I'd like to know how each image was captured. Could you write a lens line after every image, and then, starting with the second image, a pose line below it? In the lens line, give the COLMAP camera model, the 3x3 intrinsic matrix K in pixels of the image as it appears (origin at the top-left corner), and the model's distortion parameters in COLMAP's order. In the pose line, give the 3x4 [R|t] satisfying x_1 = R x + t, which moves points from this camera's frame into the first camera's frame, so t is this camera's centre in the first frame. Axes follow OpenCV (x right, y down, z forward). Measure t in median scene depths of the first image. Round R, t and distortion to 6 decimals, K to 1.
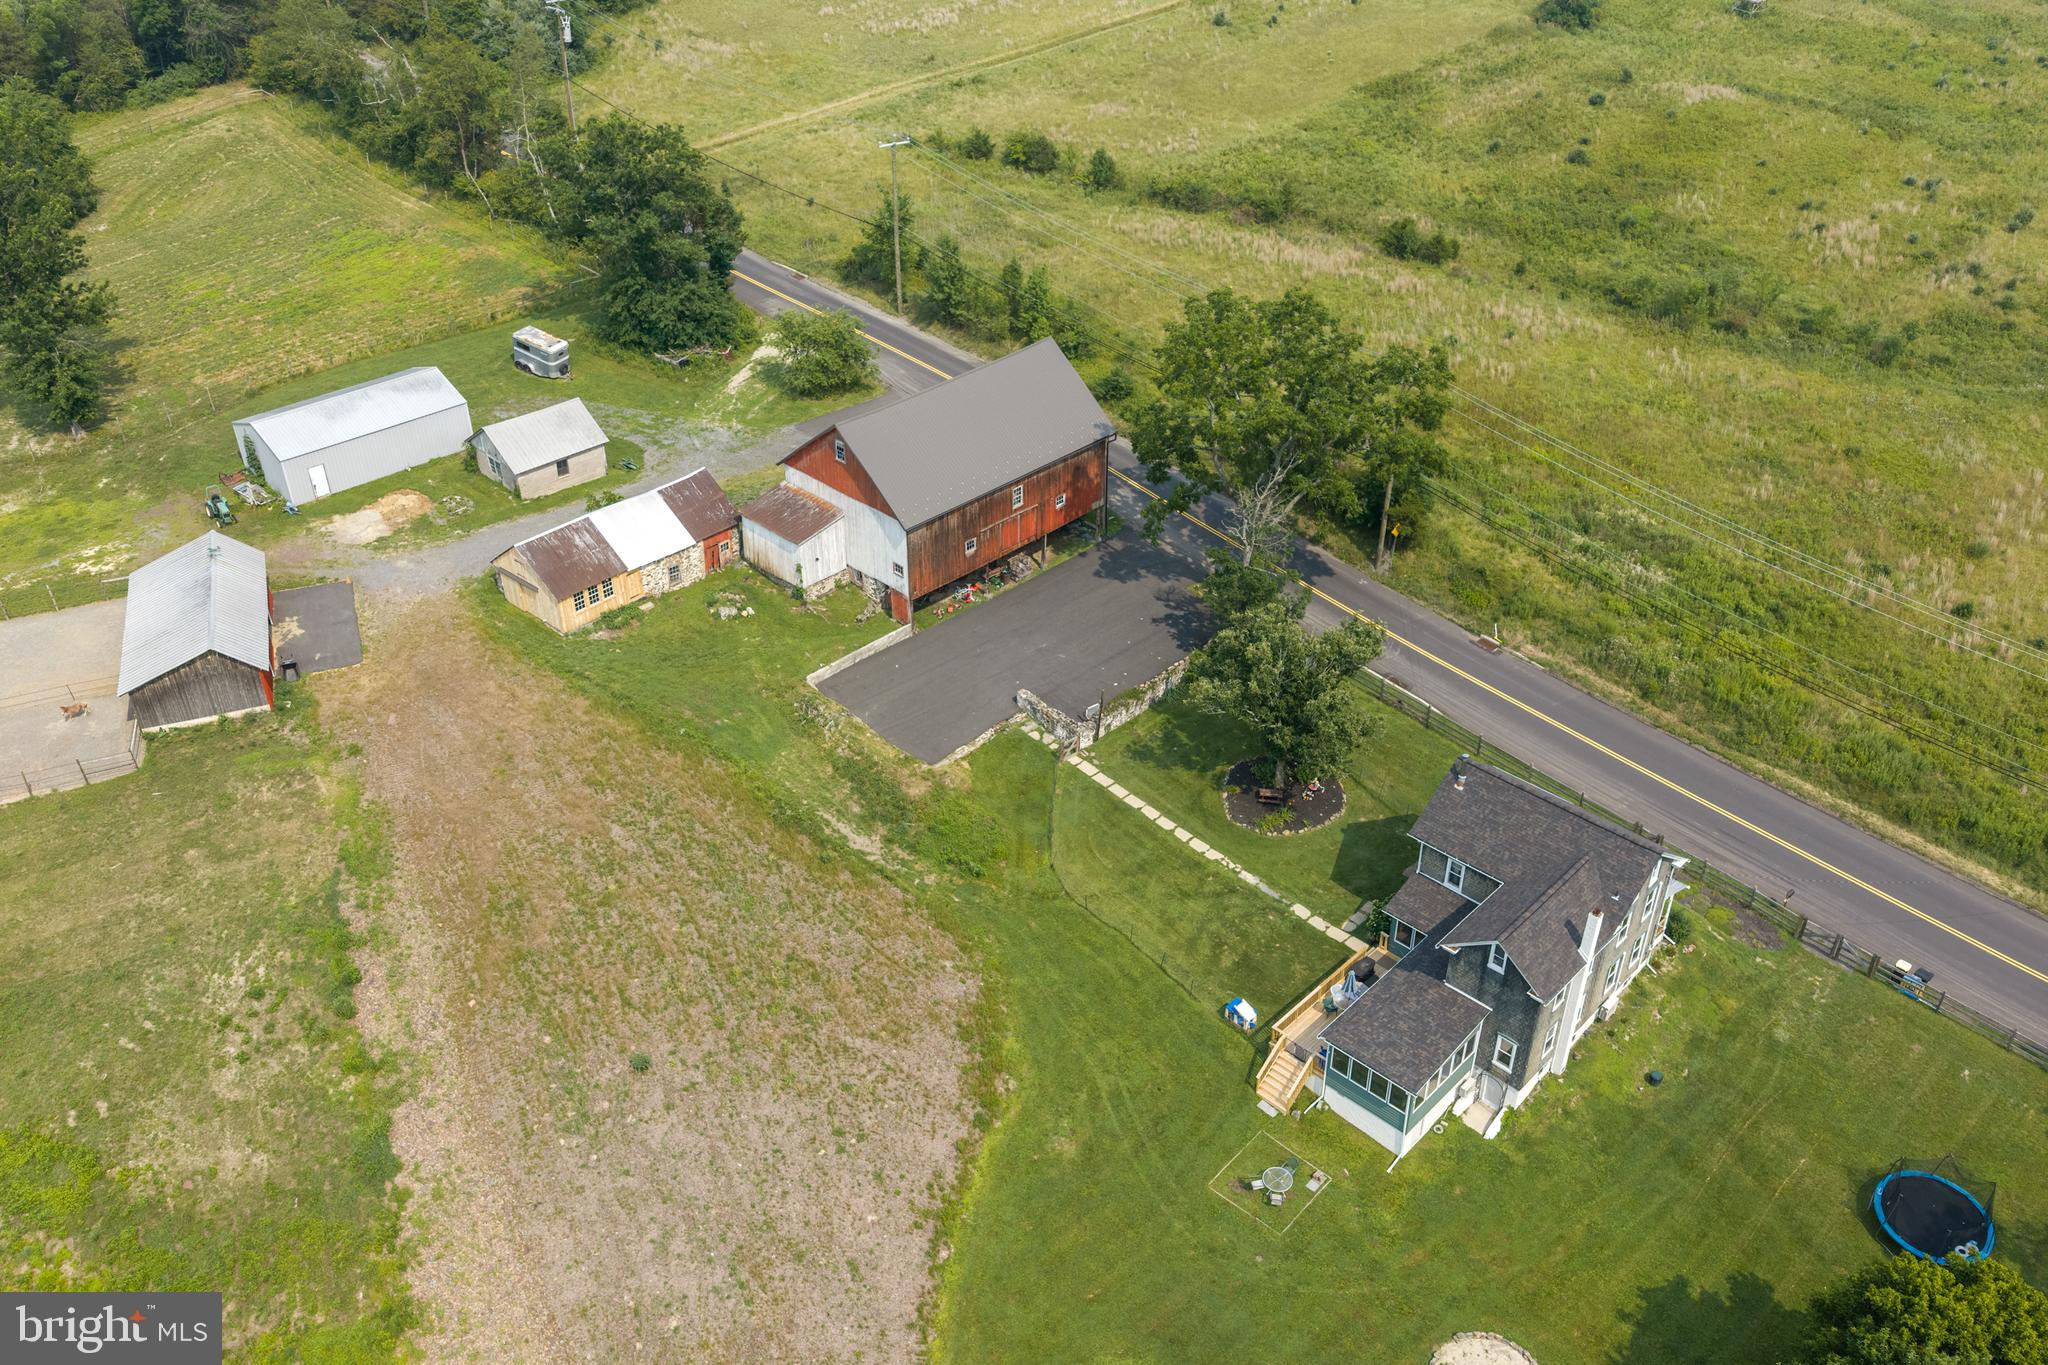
lens RADIAL K [[1638.7, 0, 1024.0], [0, 1638.7, 682.5], [0, 0, 1]] dist [-0.006550, -0.002148]
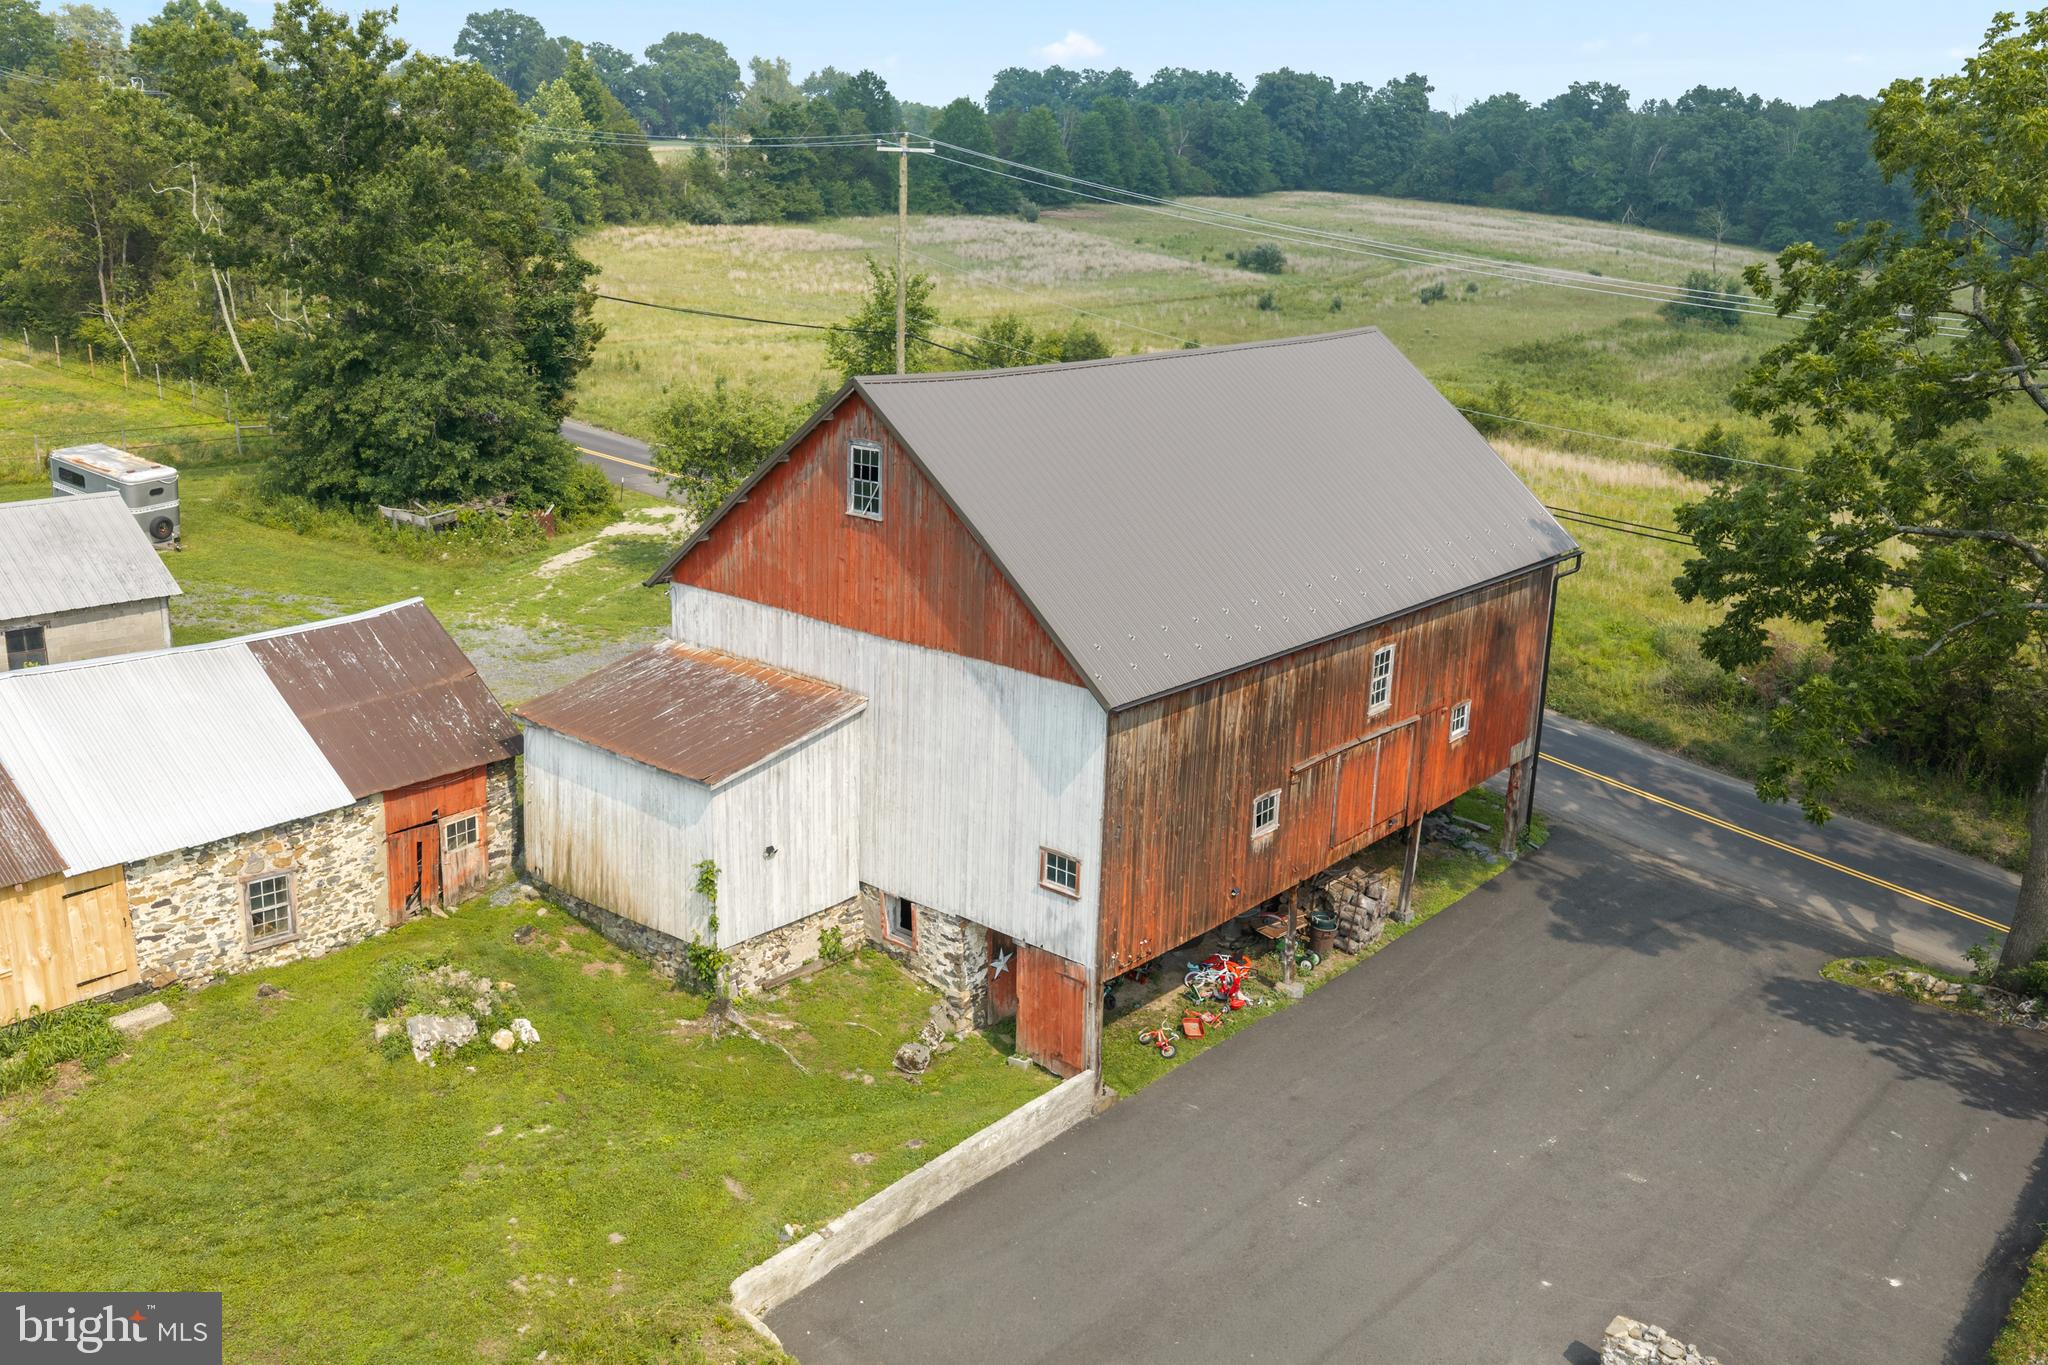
lens RADIAL K [[1638.7, 0, 1024.0], [0, 1638.7, 682.5], [0, 0, 1]] dist [-0.006550, -0.002148]
pose [[0.996665, 0.004048, 0.081497, -0.103615], [0.021919, 0.948776, -0.315187, -0.009940], [-0.078598, 0.315922, 0.945524, 0.700118]]
